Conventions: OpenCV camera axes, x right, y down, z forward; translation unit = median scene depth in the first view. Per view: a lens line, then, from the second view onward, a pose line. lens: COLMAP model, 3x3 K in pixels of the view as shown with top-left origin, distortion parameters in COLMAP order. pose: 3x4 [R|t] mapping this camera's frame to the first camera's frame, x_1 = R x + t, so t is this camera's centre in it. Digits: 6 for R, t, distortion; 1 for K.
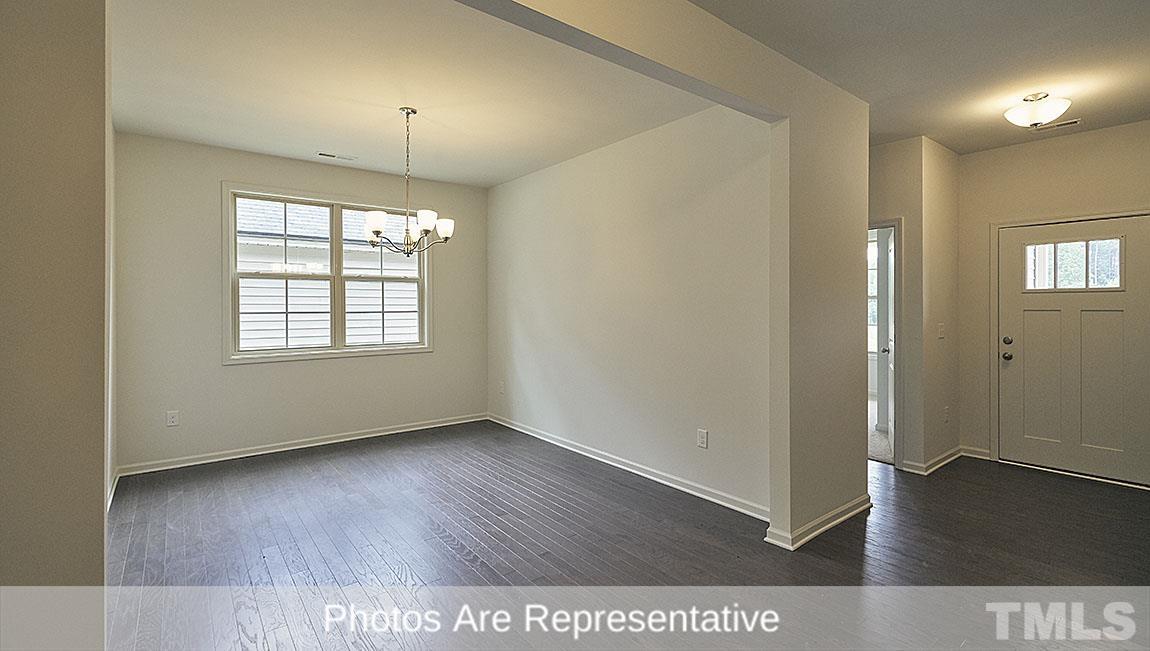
lens RADIAL K [[477.2, 0, 568.9], [0, 477.2, 309.4], [0, 0, 1]] dist [-0.024260, -0.000107]
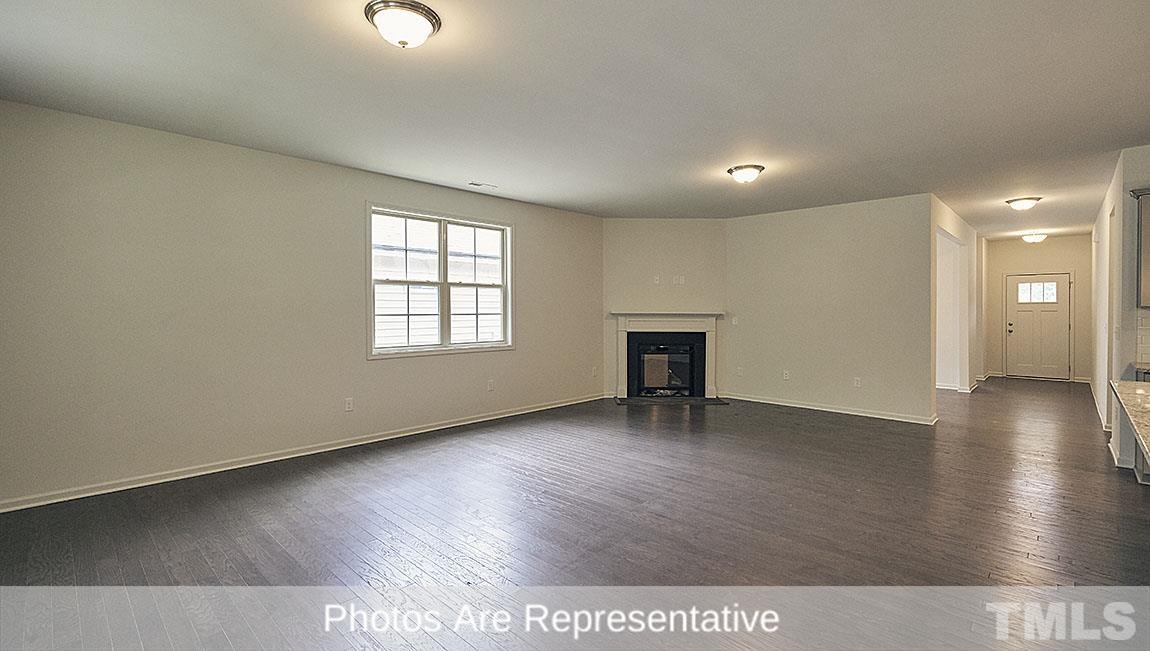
lens RADIAL K [[510.9, 0, 579.8], [0, 510.9, 311.4], [0, 0, 1]] dist [0.002177, 0.000316]
pose [[0.989108, 0.000760, 0.147188, -0.345908], [-0.000316, 0.999995, -0.003042, 0.002581], [-0.147190, 0.002963, 0.989104, -0.267677]]
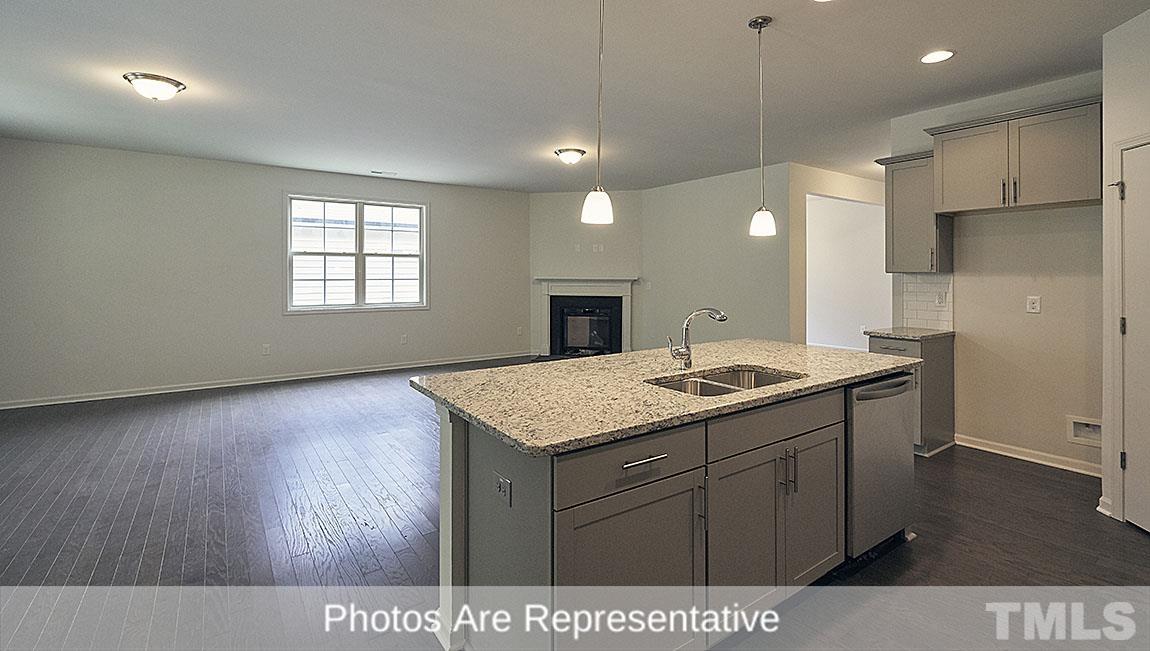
lens RADIAL K [[508.8, 0, 577.5], [0, 508.8, 267.0], [0, 0, 1]] dist [-0.000710, -0.000048]
pose [[0.998852, 0.000206, -0.047911, 0.220508], [-0.001286, 0.999746, -0.022508, 0.002224], [0.047894, 0.022544, 0.998598, -0.460214]]
